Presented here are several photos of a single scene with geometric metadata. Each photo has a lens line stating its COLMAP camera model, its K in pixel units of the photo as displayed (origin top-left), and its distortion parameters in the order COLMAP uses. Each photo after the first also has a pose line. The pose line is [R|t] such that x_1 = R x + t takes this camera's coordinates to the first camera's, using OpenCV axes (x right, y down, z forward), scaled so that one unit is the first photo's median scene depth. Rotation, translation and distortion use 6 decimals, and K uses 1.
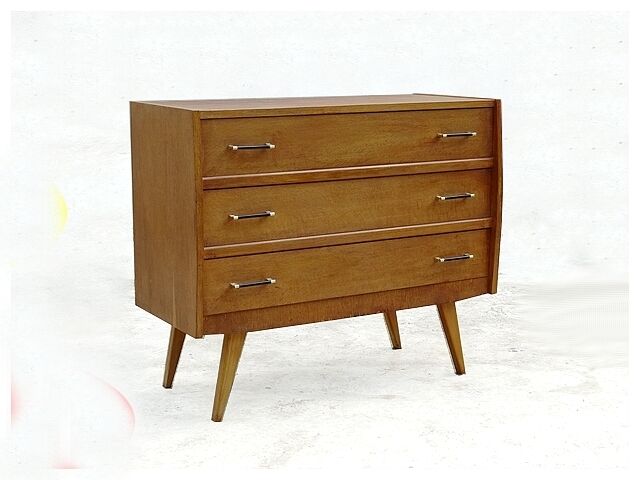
lens RADIAL K [[1097.3, 0, 321.9], [0, 1097.3, 238.5], [0, 0, 1]] dist [0.049755, 0.000000]
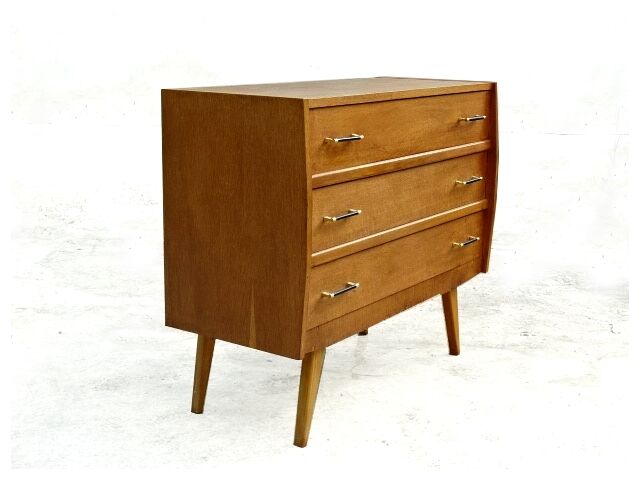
lens RADIAL K [[897.1, 0, 320.7], [0, 897.1, 241.9], [0, 0, 1]] dist [0.151940, 0.000000]
pose [[0.915628, -0.080426, 0.393901, -0.342575], [0.063766, 0.996436, 0.055226, -0.037981], [-0.396938, -0.025448, 0.917492, 0.307812]]
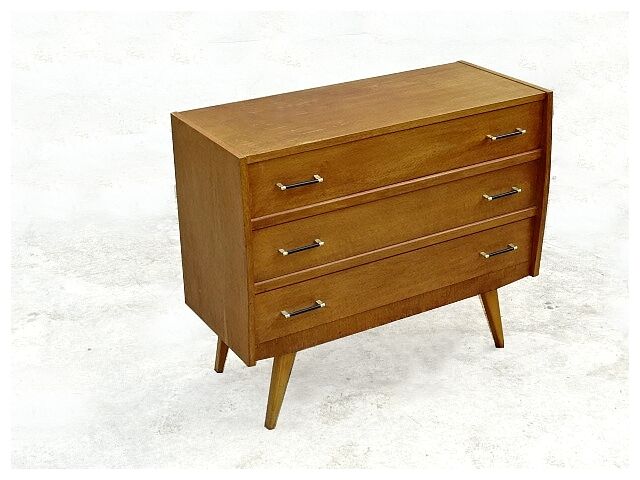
lens RADIAL K [[1017.4, 0, 316.8], [0, 1017.4, 242.8], [0, 0, 1]] dist [0.011684, 0.000000]
pose [[0.999787, -0.010894, -0.017530, -0.030823], [0.014934, 0.968094, 0.250140, -0.235229], [0.014245, -0.250349, 0.968051, 0.102641]]
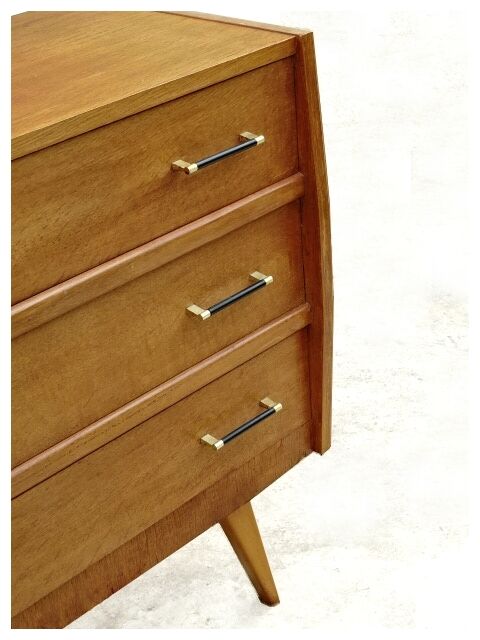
lens RADIAL K [[1207.9, 0, 241.3], [0, 1207.9, 321.5], [0, 0, 1]] dist [-0.030238, 0.000000]
pose [[0.964066, -0.181983, 0.193544, 0.037689], [0.116075, 0.943856, 0.309295, -0.173511], [-0.238964, -0.275715, 0.931063, 0.598163]]
